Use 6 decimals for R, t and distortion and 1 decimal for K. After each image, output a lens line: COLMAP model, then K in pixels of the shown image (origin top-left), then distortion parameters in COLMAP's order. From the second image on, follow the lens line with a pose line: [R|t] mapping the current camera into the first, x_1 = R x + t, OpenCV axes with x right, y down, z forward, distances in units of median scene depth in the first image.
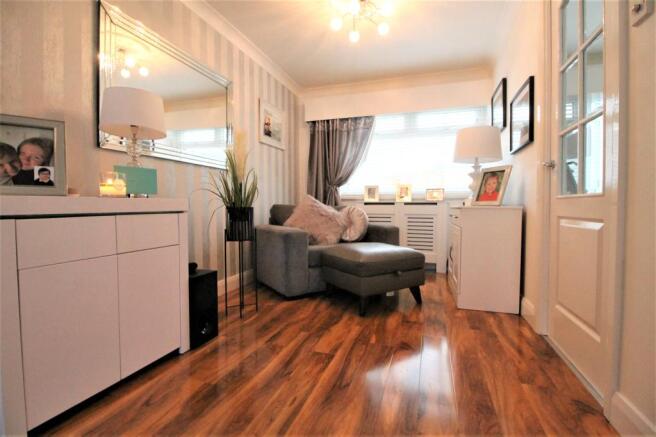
lens RADIAL K [[317.9, 0, 326.1], [0, 317.9, 216.8], [0, 0, 1]] dist [-0.004282, -0.000064]
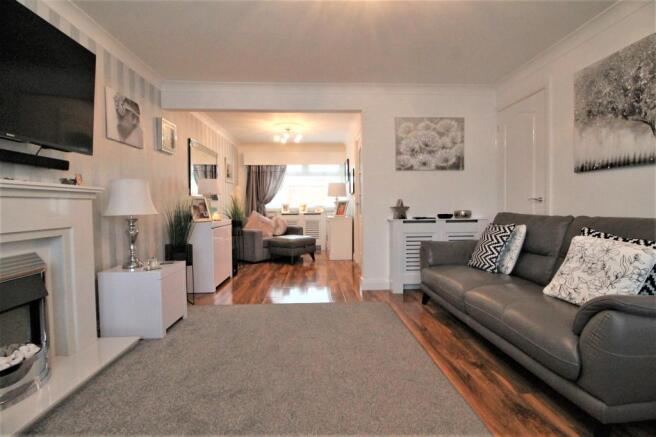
lens RADIAL K [[317.9, 0, 328.4], [0, 317.9, 218.2], [0, 0, 1]] dist [-0.004282, -0.000064]
pose [[0.935729, -0.026918, 0.351691, -0.297684], [0.024505, 0.999636, 0.011312, -0.037745], [-0.351868, -0.001967, 0.936048, -0.857523]]
